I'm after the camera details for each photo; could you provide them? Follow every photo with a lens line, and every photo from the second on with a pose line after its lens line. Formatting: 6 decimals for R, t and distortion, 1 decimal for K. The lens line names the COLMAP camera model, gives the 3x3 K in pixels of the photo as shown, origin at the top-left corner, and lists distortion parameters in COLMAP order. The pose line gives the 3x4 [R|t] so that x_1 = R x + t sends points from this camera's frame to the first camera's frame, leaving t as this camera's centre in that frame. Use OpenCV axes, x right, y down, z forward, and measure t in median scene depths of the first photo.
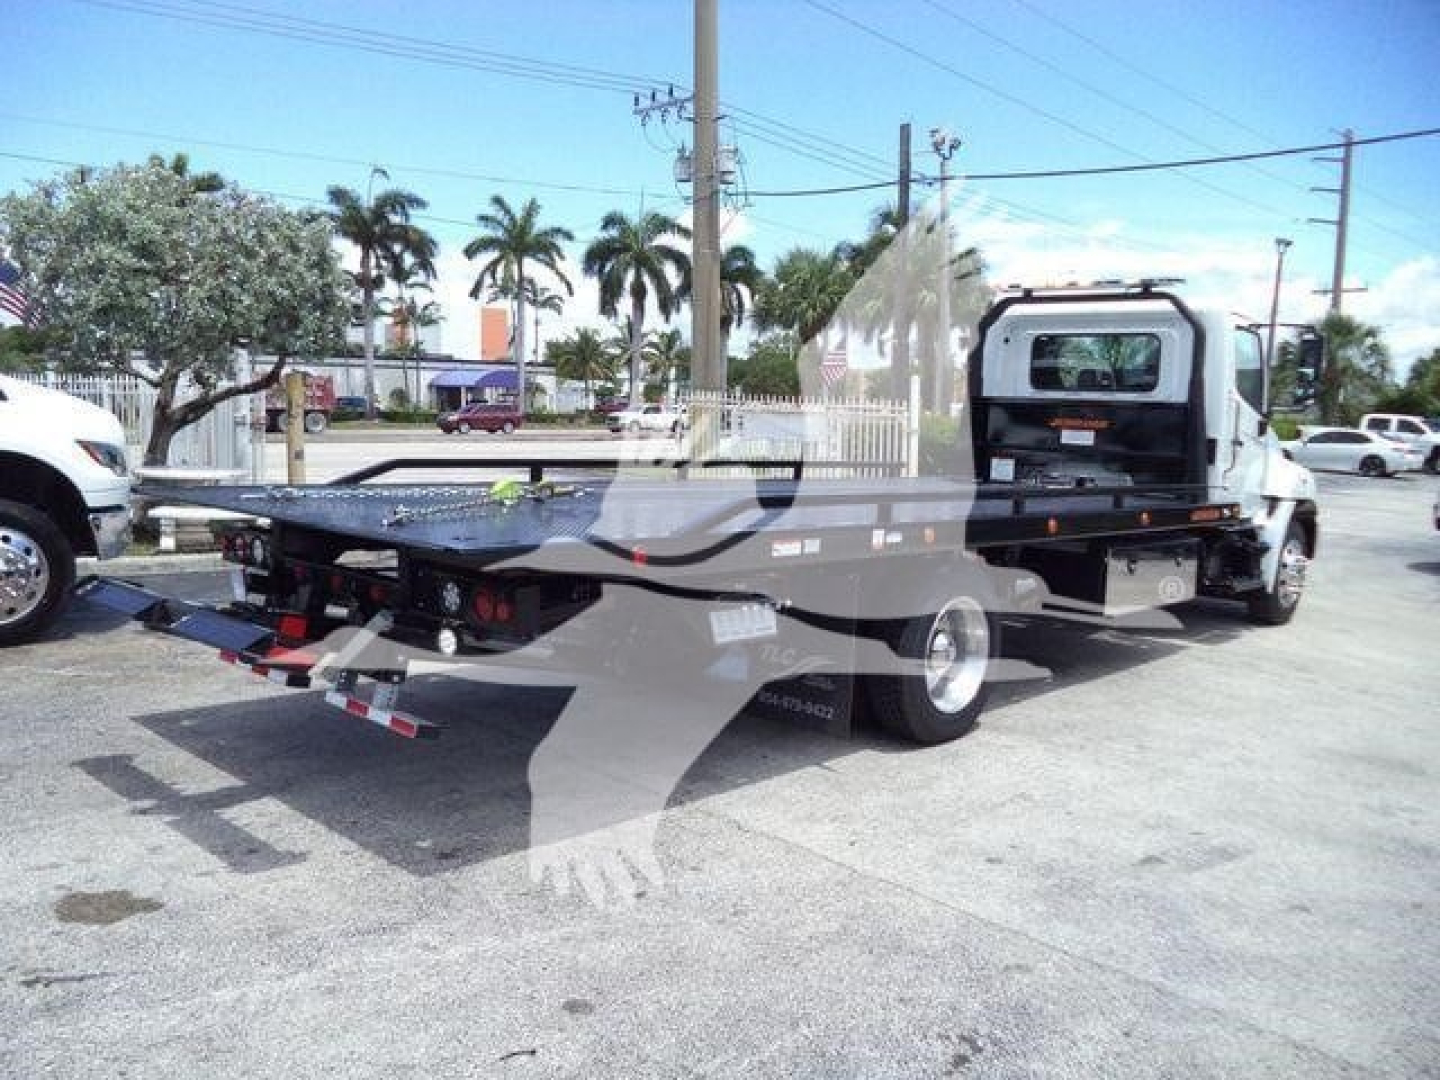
lens RADIAL K [[1152.9, 0, 720.5], [0, 1152.9, 606.5], [0, 0, 1]] dist [-0.014657, -0.002495]
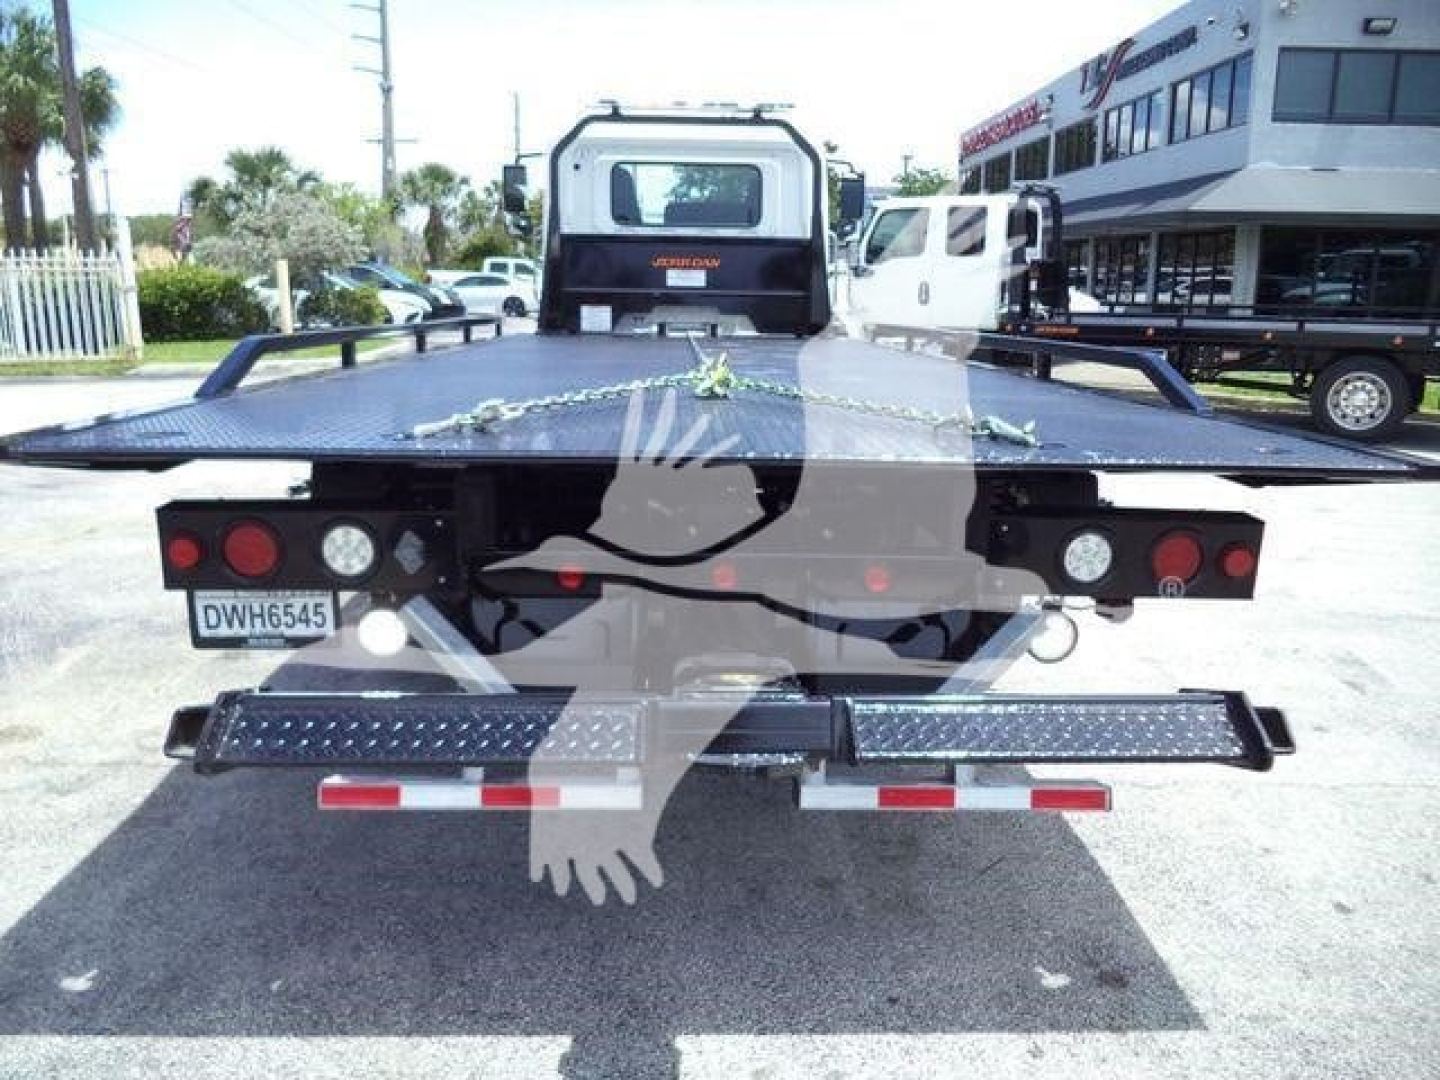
lens RADIAL K [[1161.7, 0, 721.8], [0, 1161.7, 570.5], [0, 0, 1]] dist [-0.032778, 0.009656]
pose [[0.706627, -0.197184, 0.679556, -0.343108], [0.133189, 0.980285, 0.145951, -0.050798], [-0.694938, -0.012624, 0.718959, 0.321011]]
